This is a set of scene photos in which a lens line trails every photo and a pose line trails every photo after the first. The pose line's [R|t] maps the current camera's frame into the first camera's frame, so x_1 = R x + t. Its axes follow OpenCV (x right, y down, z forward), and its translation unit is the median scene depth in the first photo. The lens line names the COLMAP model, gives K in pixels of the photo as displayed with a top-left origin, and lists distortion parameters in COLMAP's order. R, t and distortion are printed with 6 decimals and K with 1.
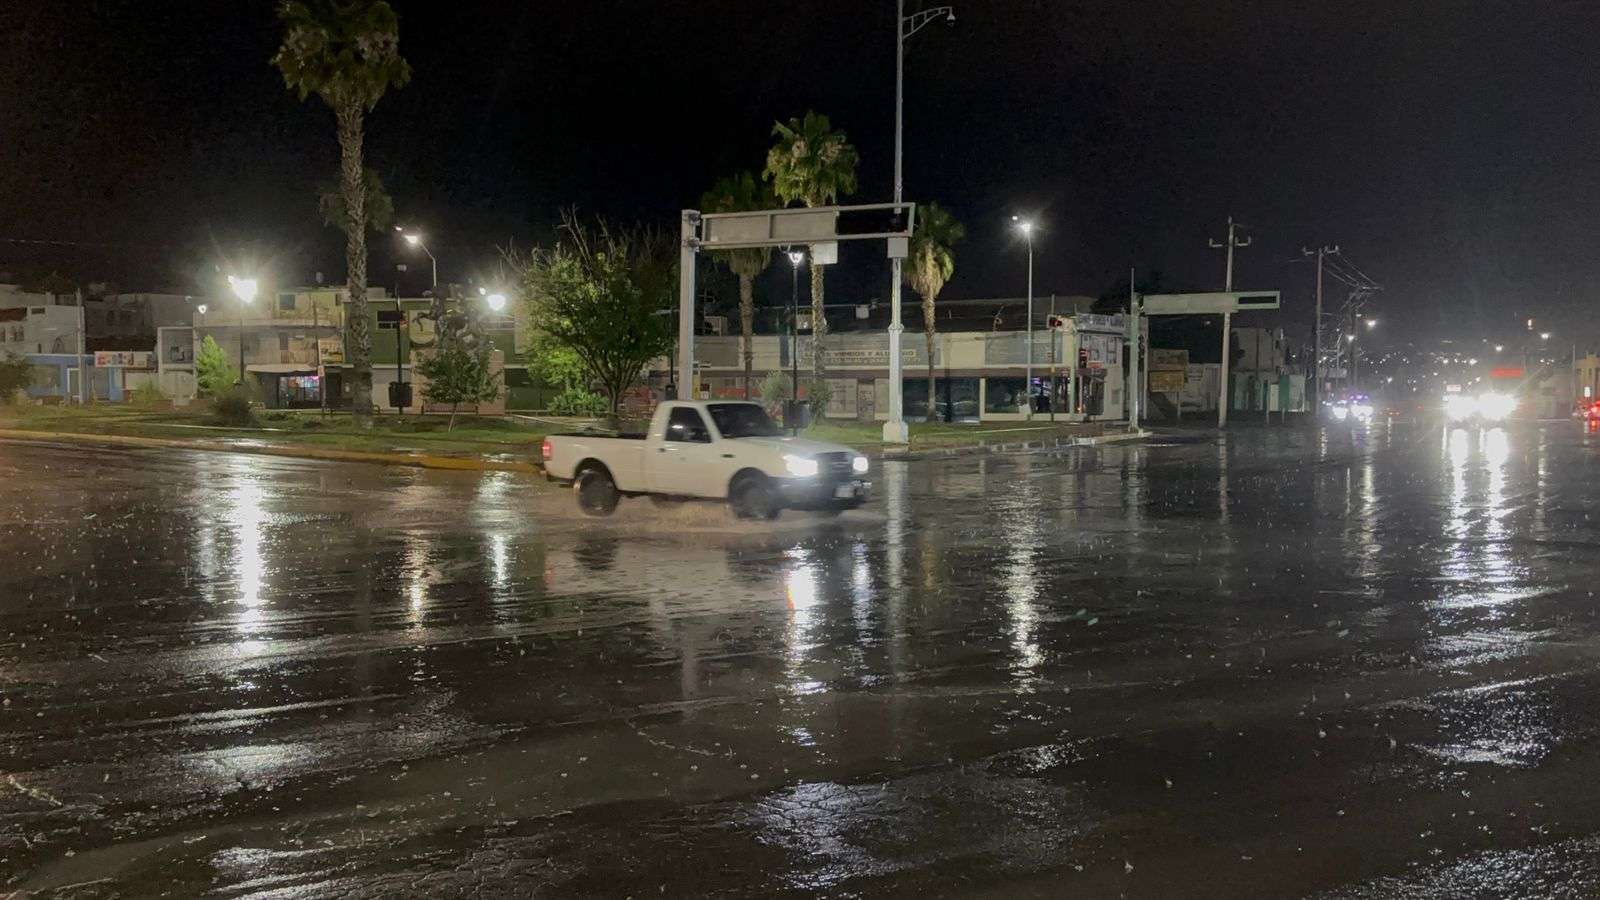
lens RADIAL K [[1473.7, 0, 777.3], [0, 1473.7, 497.9], [0, 0, 1]] dist [0.154147, -0.338689]
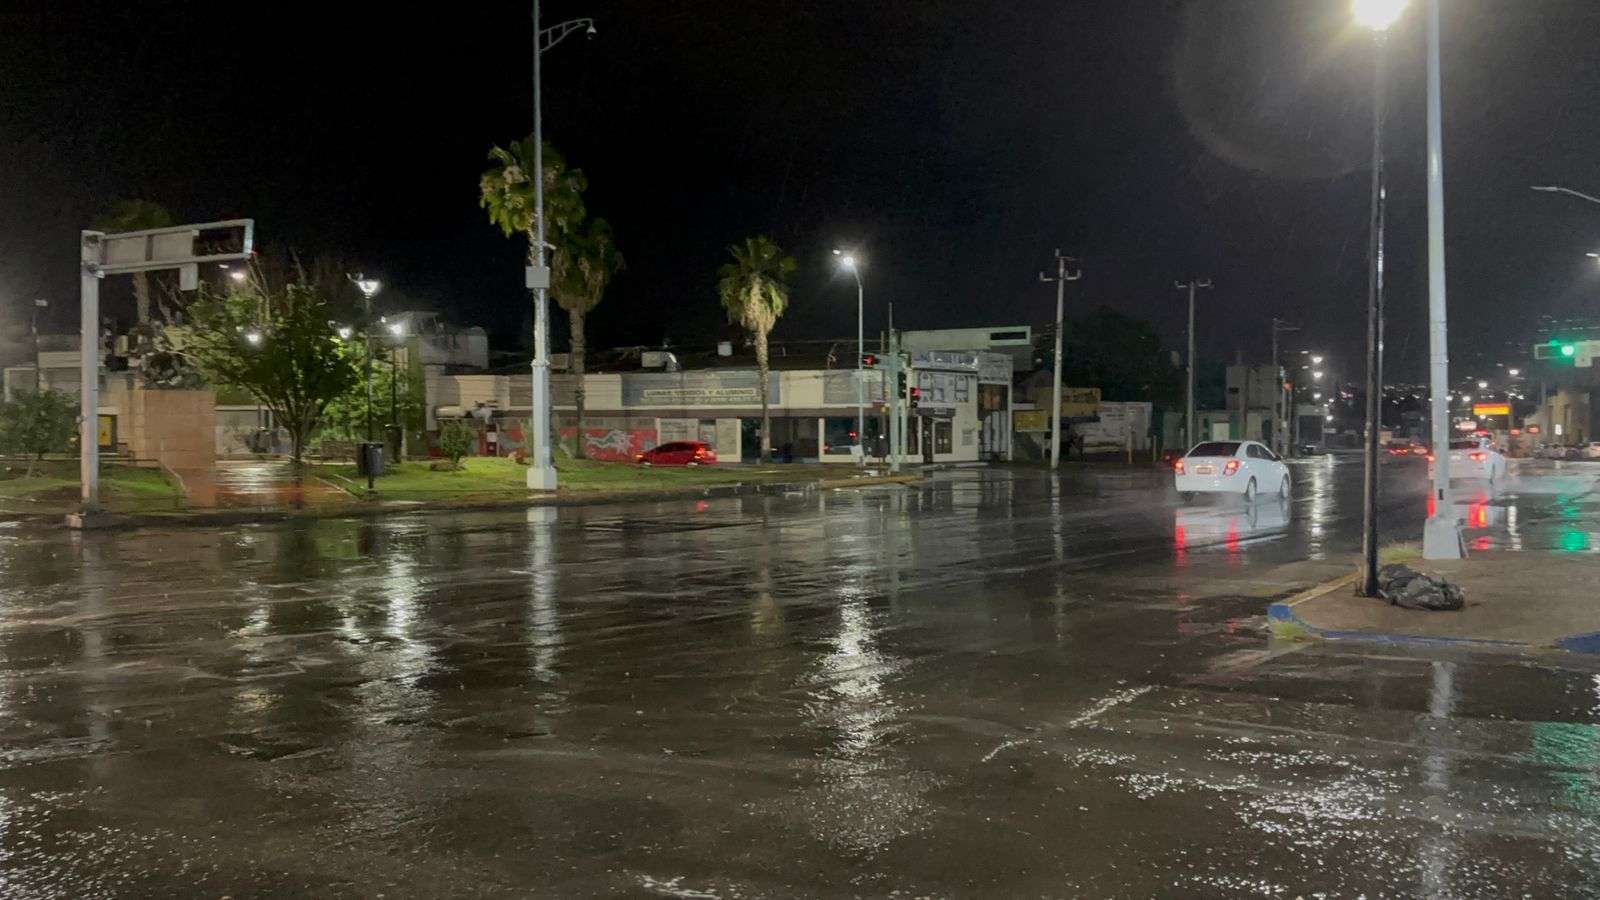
lens RADIAL K [[1495.7, 0, 808.6], [0, 1495.7, 479.6], [0, 0, 1]] dist [0.157094, -0.348853]
pose [[0.999961, -0.003125, -0.008205, 0.141202], [0.002798, 0.999216, -0.039481, -0.003645], [0.008322, 0.039456, 0.999187, 0.040790]]
